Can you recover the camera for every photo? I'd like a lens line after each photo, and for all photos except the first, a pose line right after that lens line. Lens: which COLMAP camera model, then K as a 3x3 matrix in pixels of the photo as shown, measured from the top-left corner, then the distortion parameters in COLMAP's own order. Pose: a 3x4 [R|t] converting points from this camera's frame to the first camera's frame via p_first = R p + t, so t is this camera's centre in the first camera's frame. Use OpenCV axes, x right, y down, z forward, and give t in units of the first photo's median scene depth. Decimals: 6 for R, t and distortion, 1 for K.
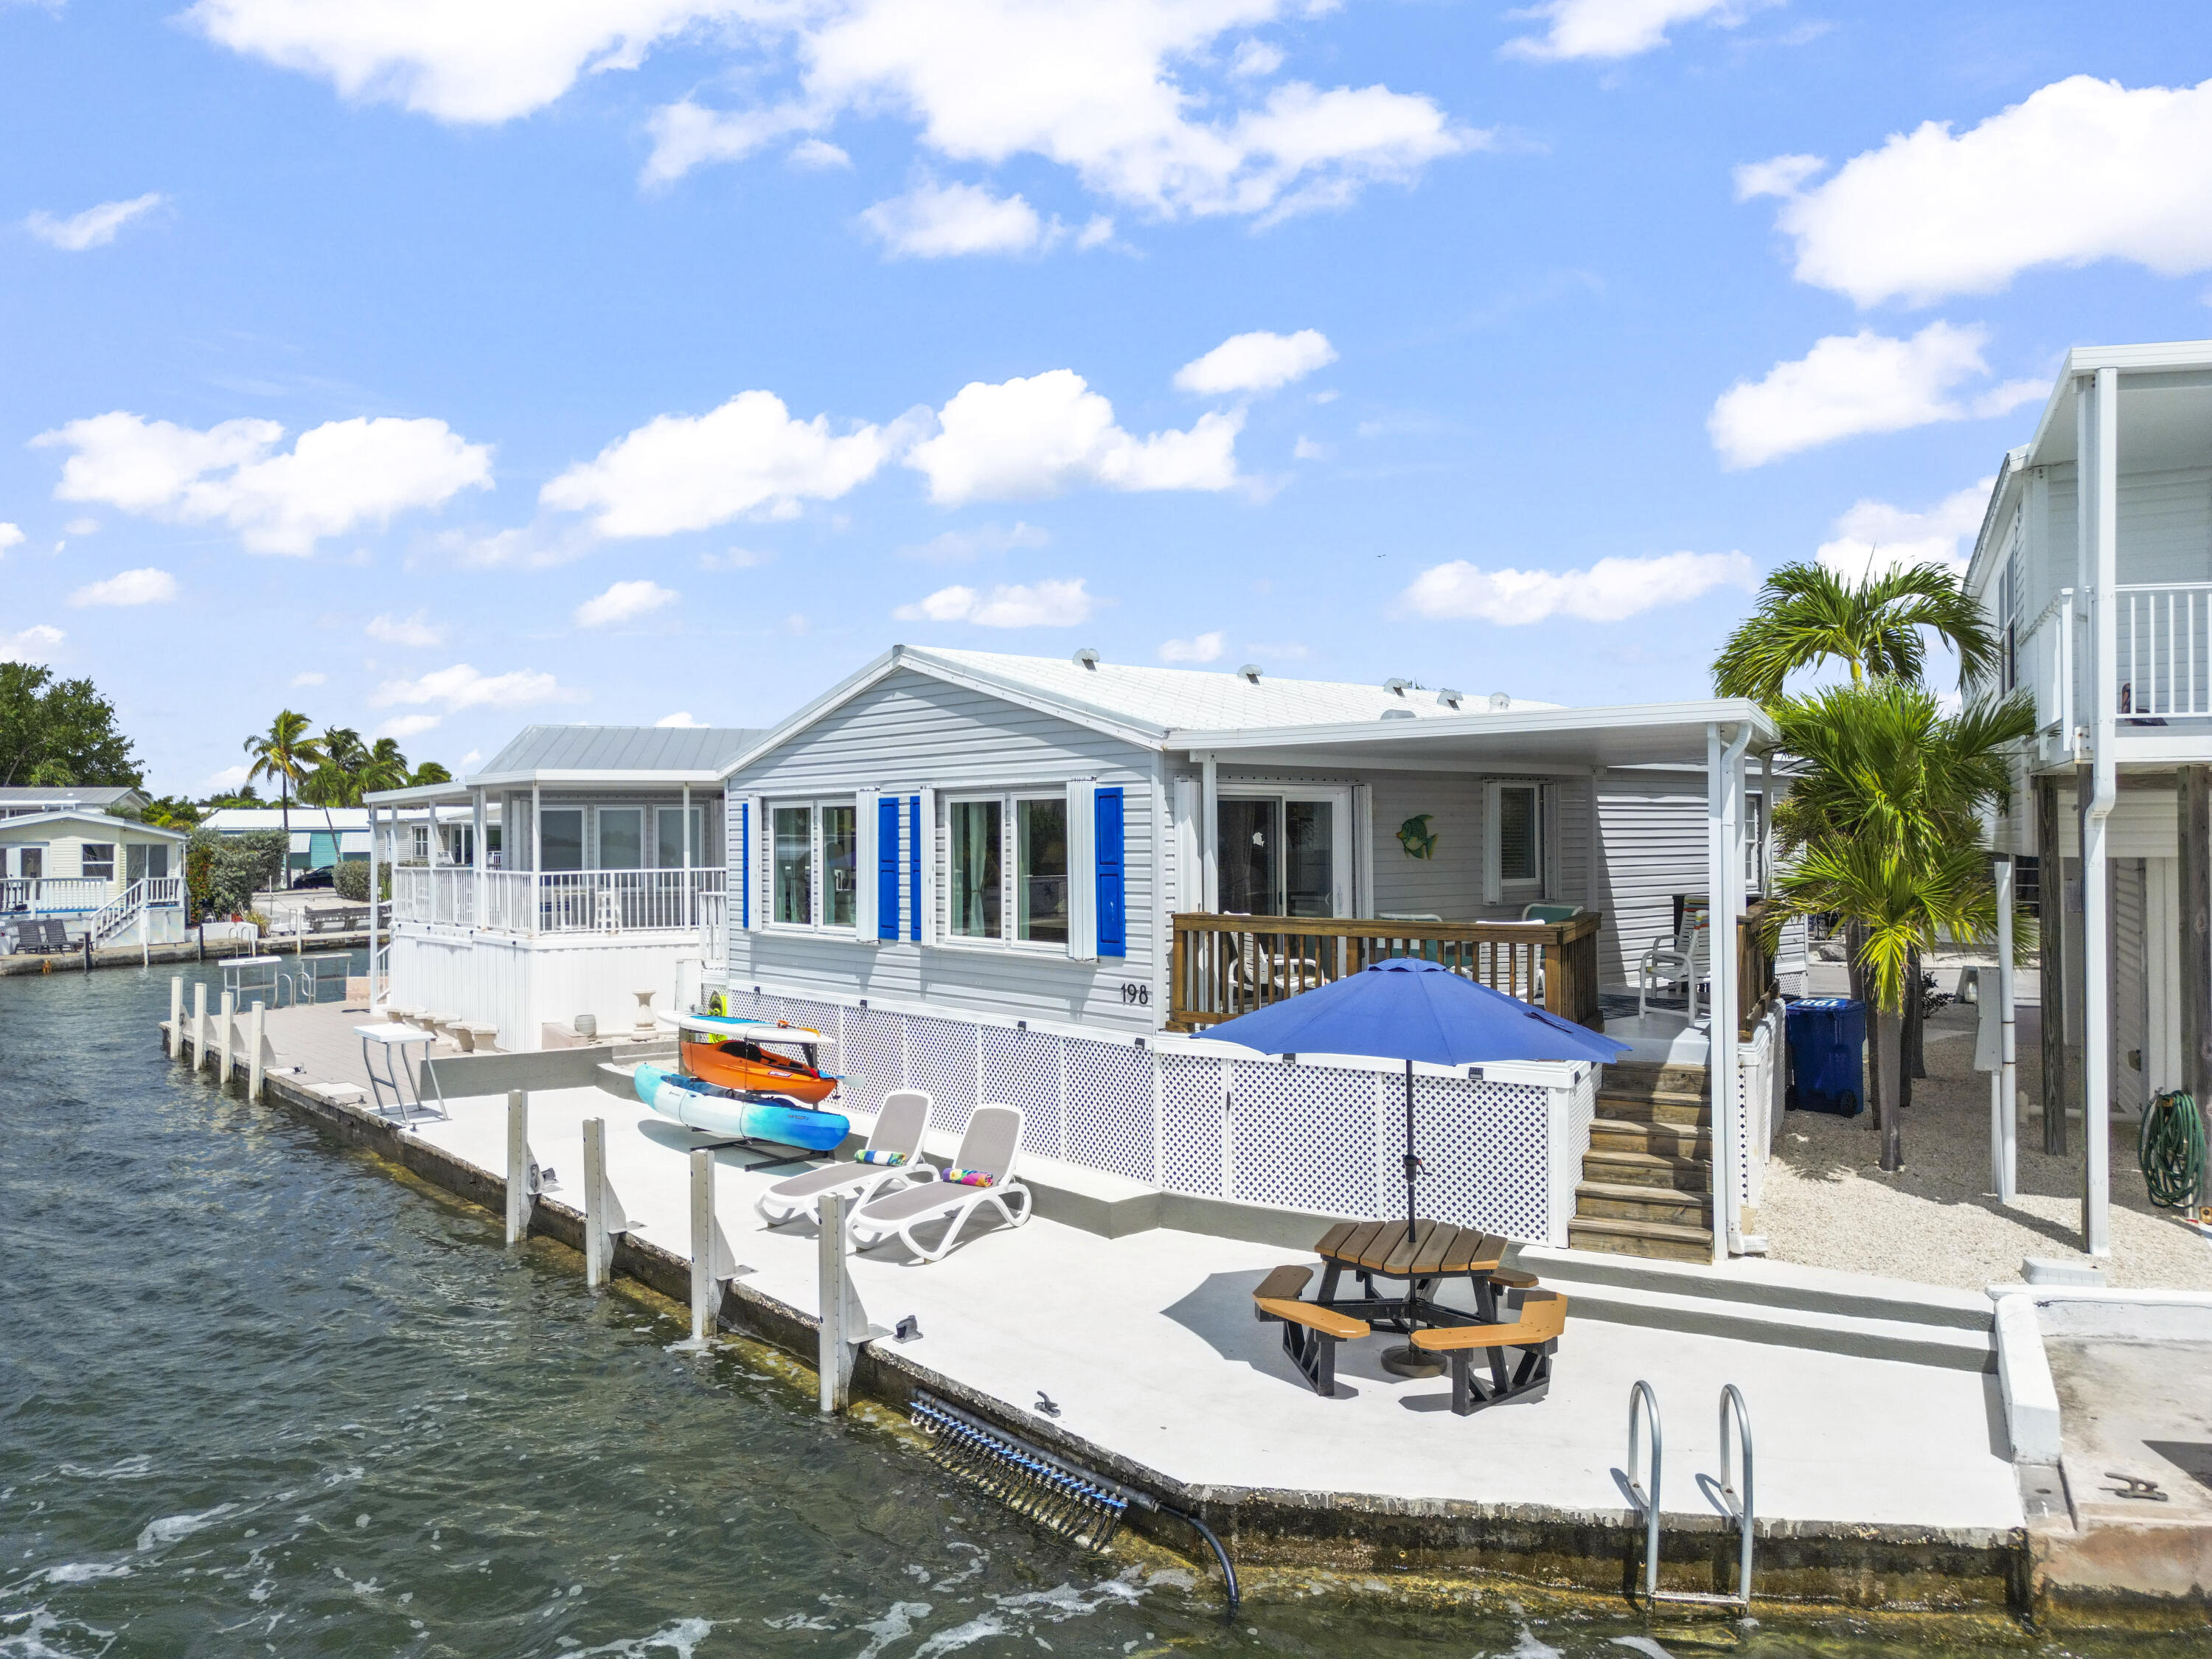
lens RADIAL K [[1556.6, 0, 1106.0], [0, 1556.6, 829.5], [0, 0, 1]] dist [0.054394, -0.080731]
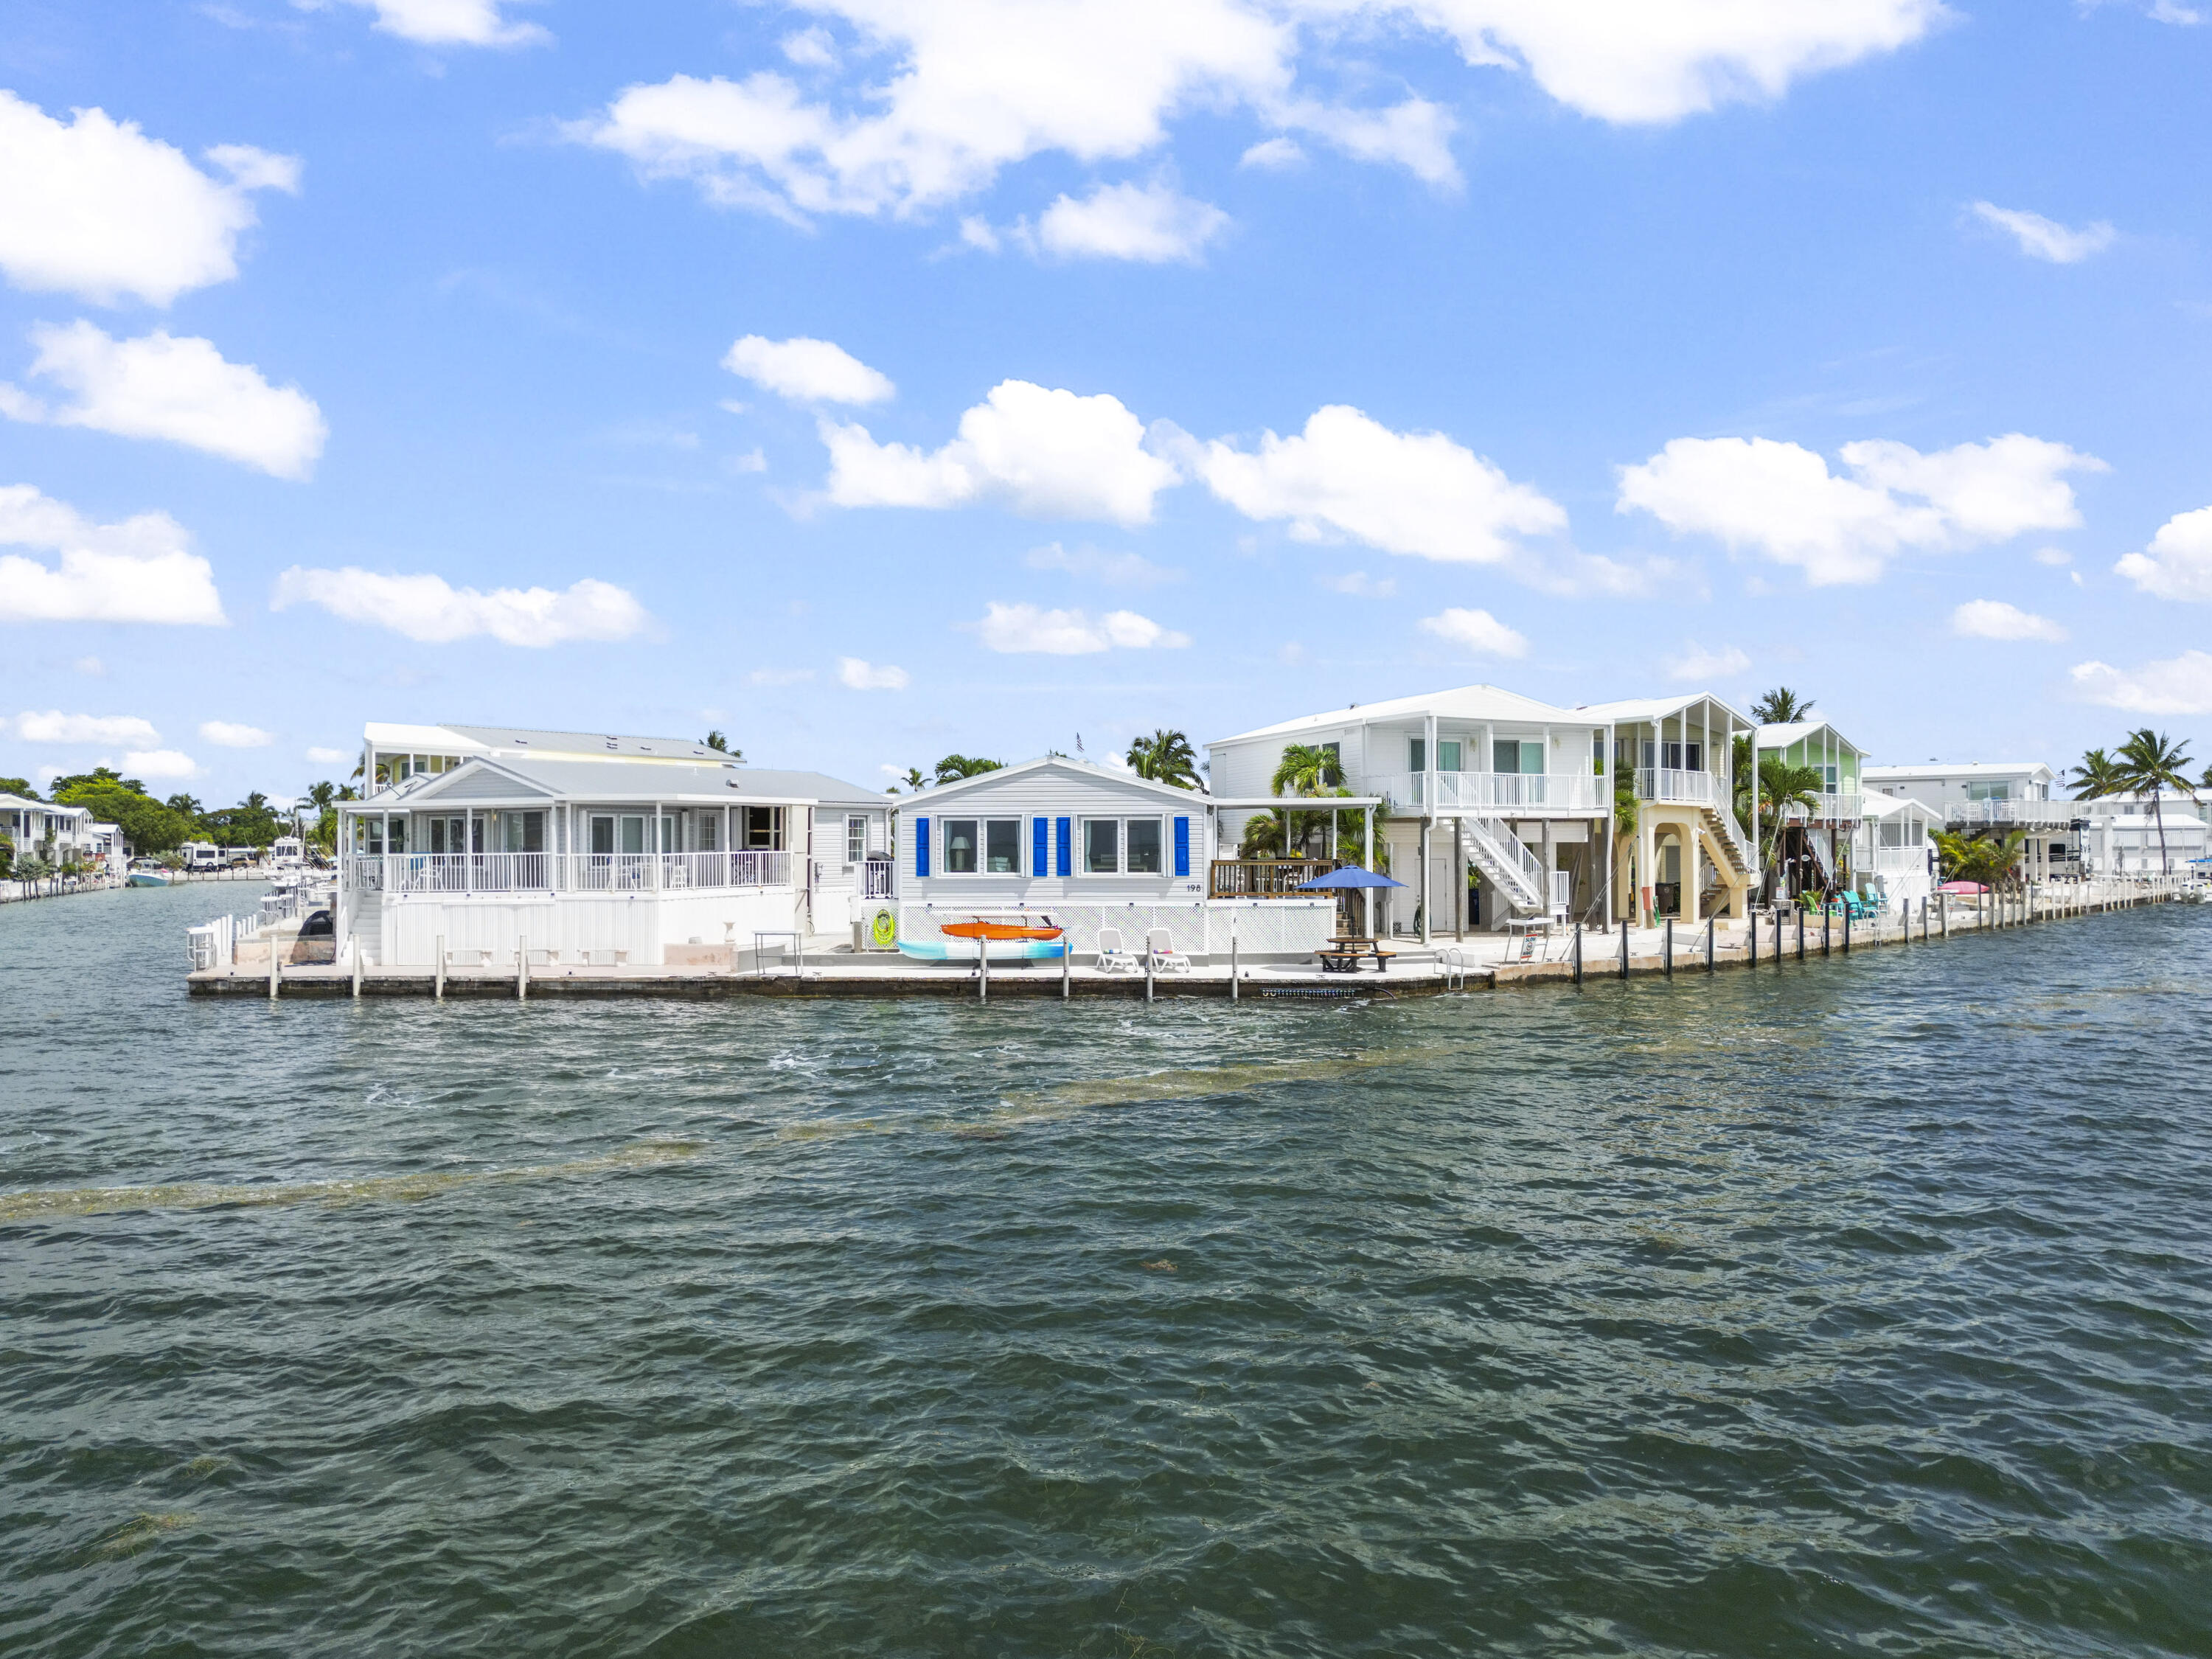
lens RADIAL K [[1556.6, 0, 1106.0], [0, 1556.6, 829.5], [0, 0, 1]] dist [0.054394, -0.080731]
pose [[0.706620, 0.011224, 0.707504, -1.953993], [-0.006438, 0.999935, -0.009433, 0.022813], [-0.707564, 0.002111, 0.706646, -0.847601]]
